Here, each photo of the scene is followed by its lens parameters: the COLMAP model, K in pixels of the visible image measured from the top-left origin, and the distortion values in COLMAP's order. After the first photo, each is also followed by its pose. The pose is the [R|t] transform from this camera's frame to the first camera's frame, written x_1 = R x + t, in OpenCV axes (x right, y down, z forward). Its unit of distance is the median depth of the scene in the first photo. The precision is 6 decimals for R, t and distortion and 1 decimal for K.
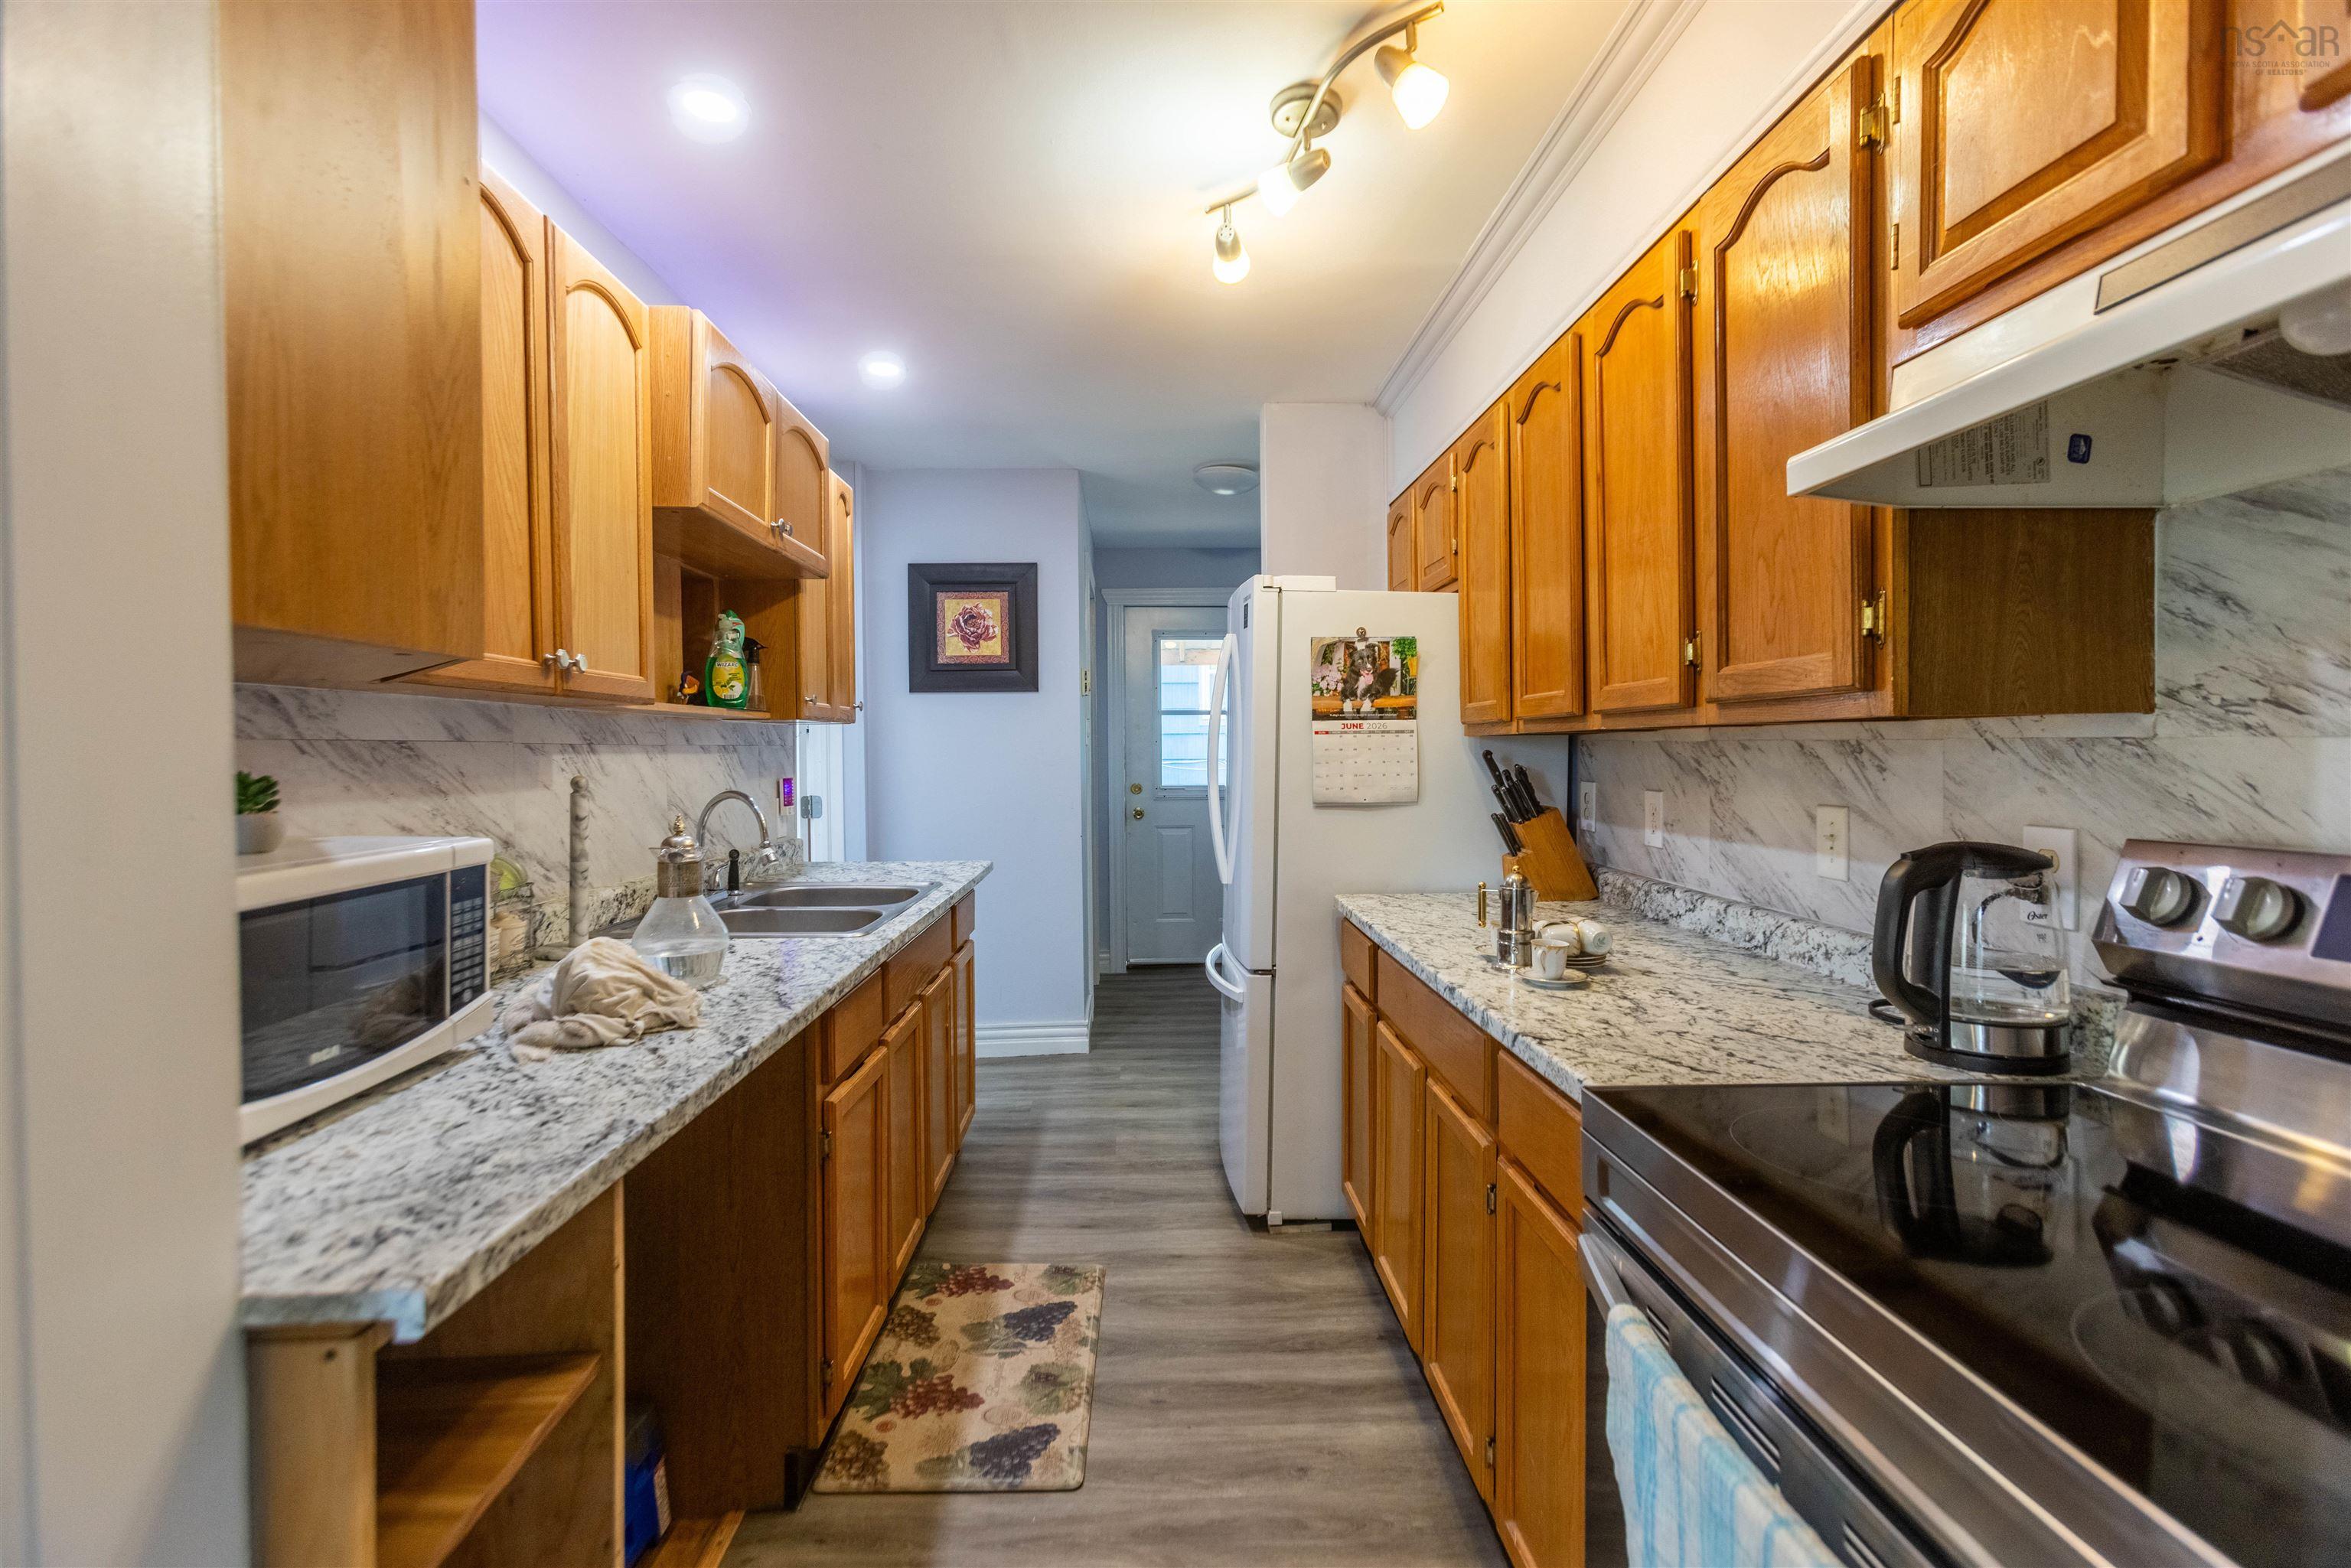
lens RADIAL K [[1042.2, 0, 1164.5], [0, 1042.2, 772.5], [0, 0, 1]] dist [-0.001729, 0.001095]
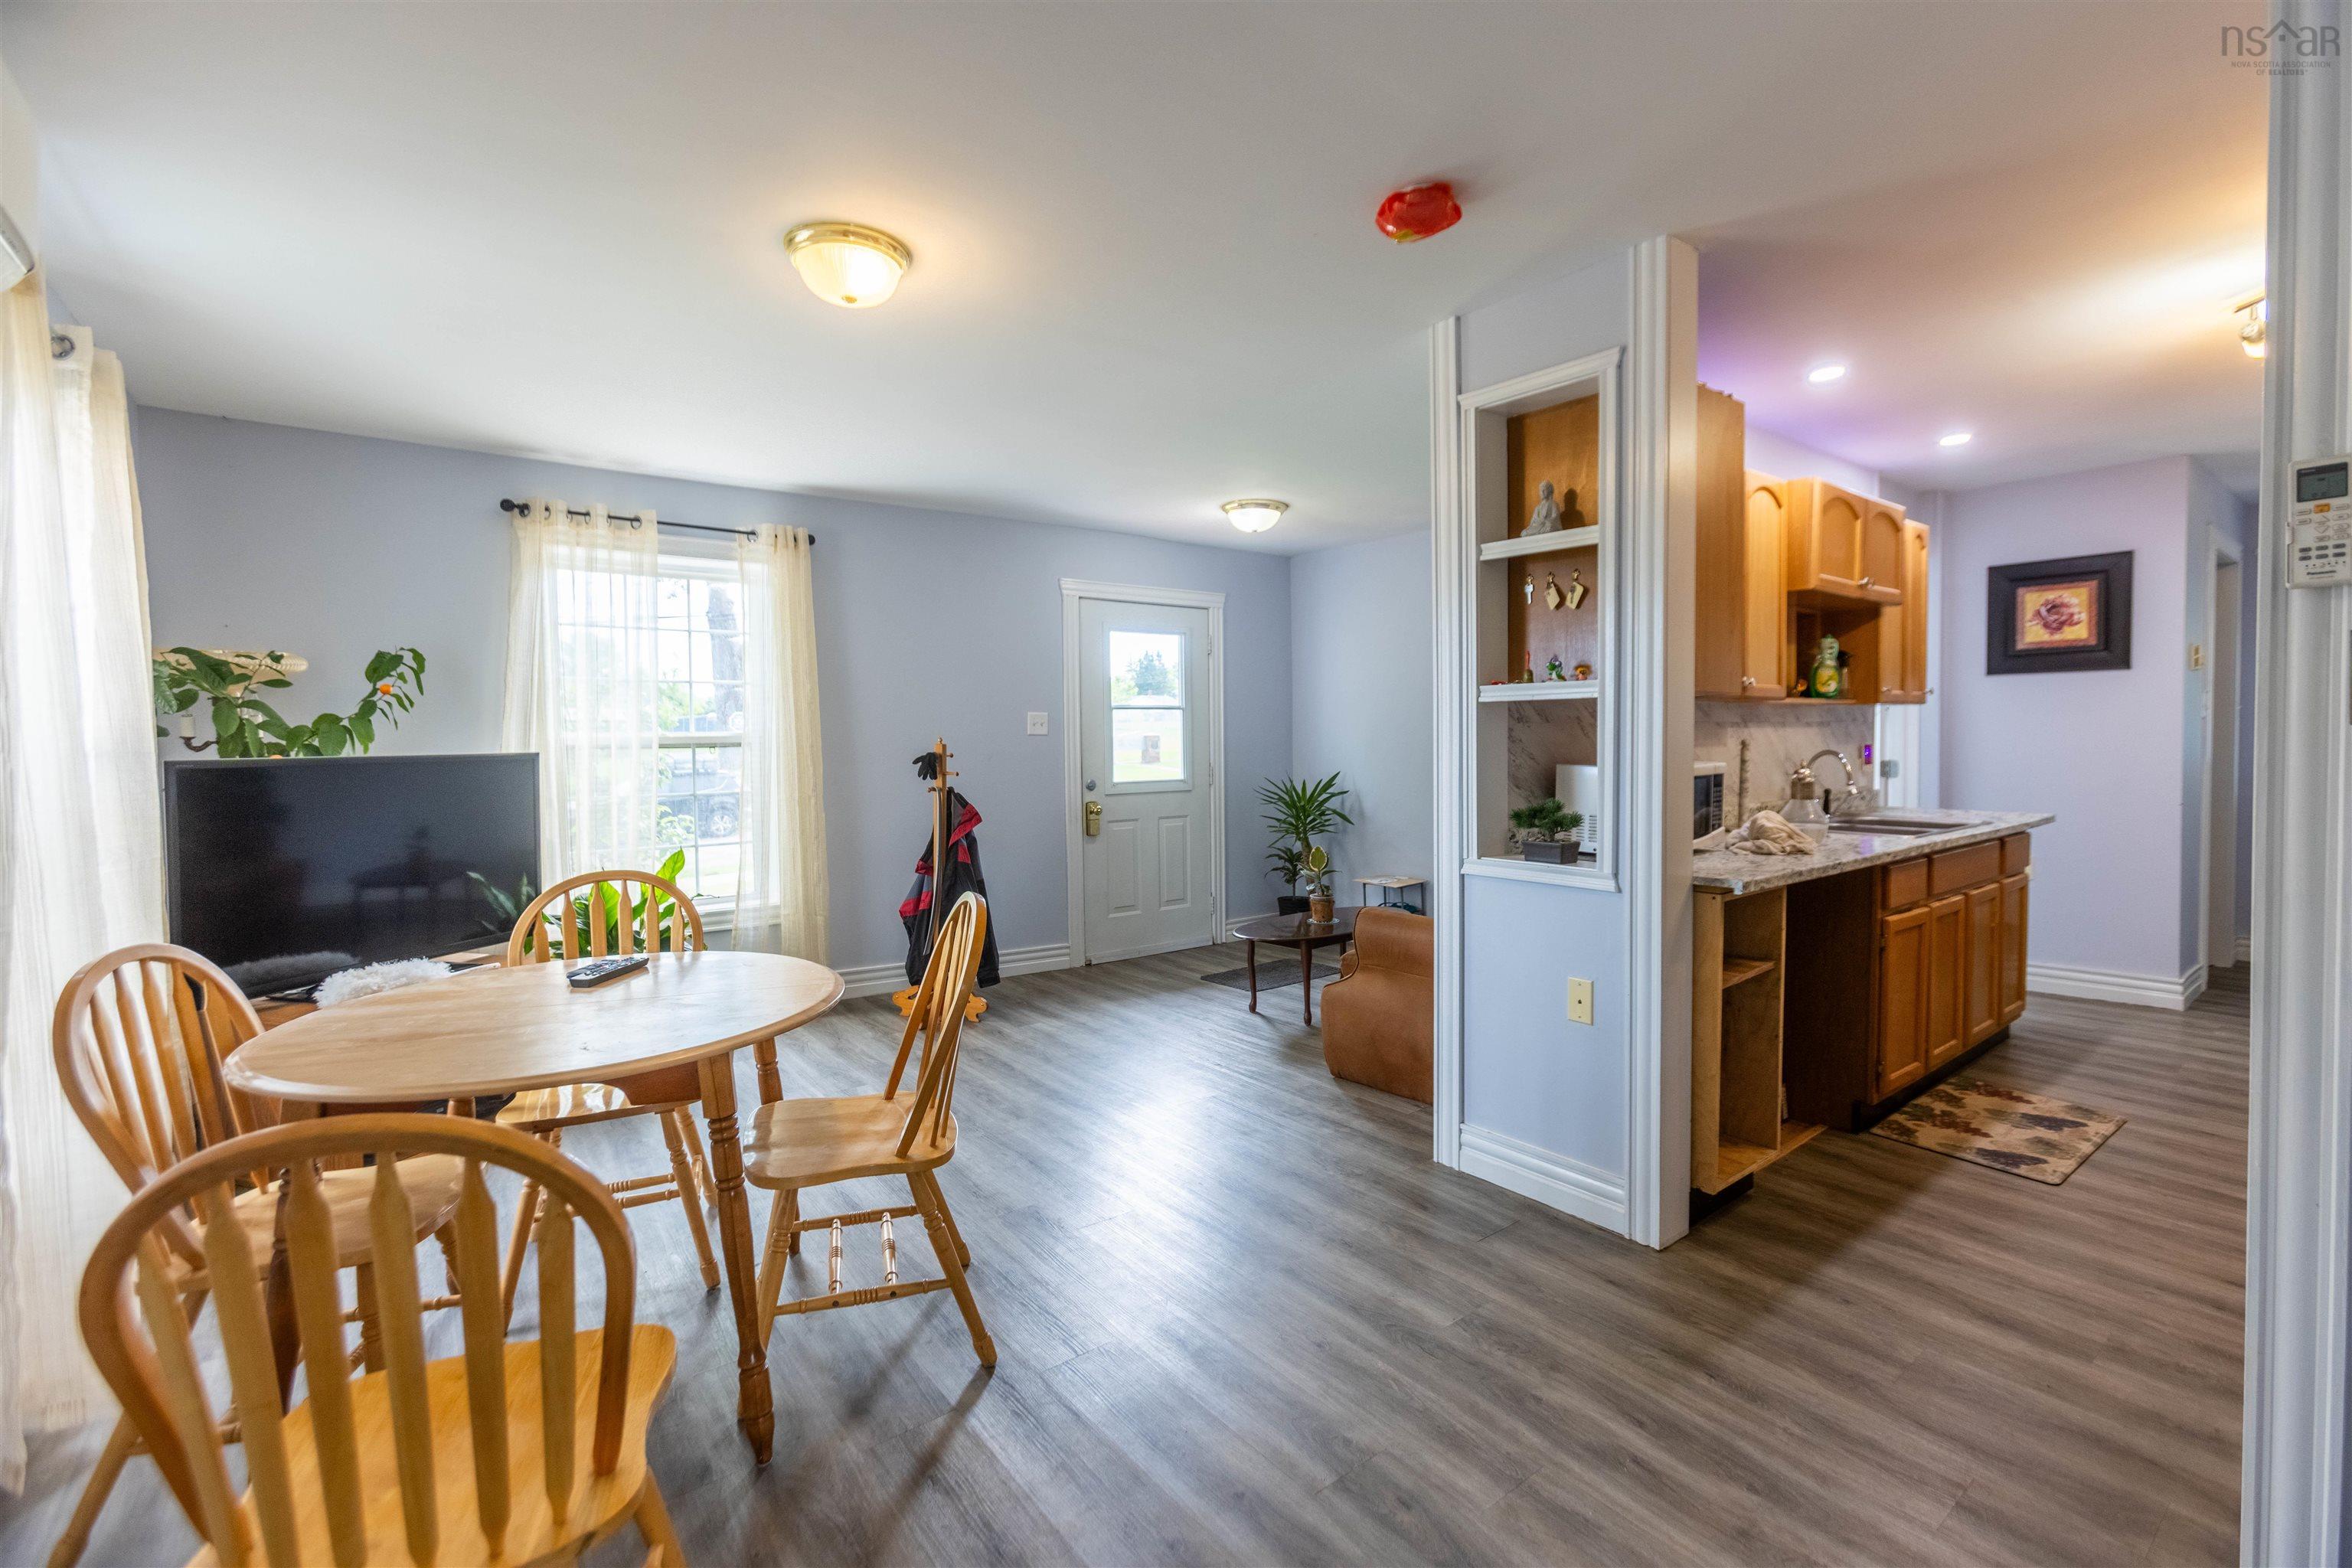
lens RADIAL K [[1042.7, 0, 1186.0], [0, 1042.7, 765.0], [0, 0, 1]] dist [-0.001729, 0.001095]
pose [[0.597309, 0.027929, -0.801525, 0.305195], [-0.012599, 0.999597, 0.025442, 0.012189], [0.801913, -0.005099, 0.597420, -0.813705]]
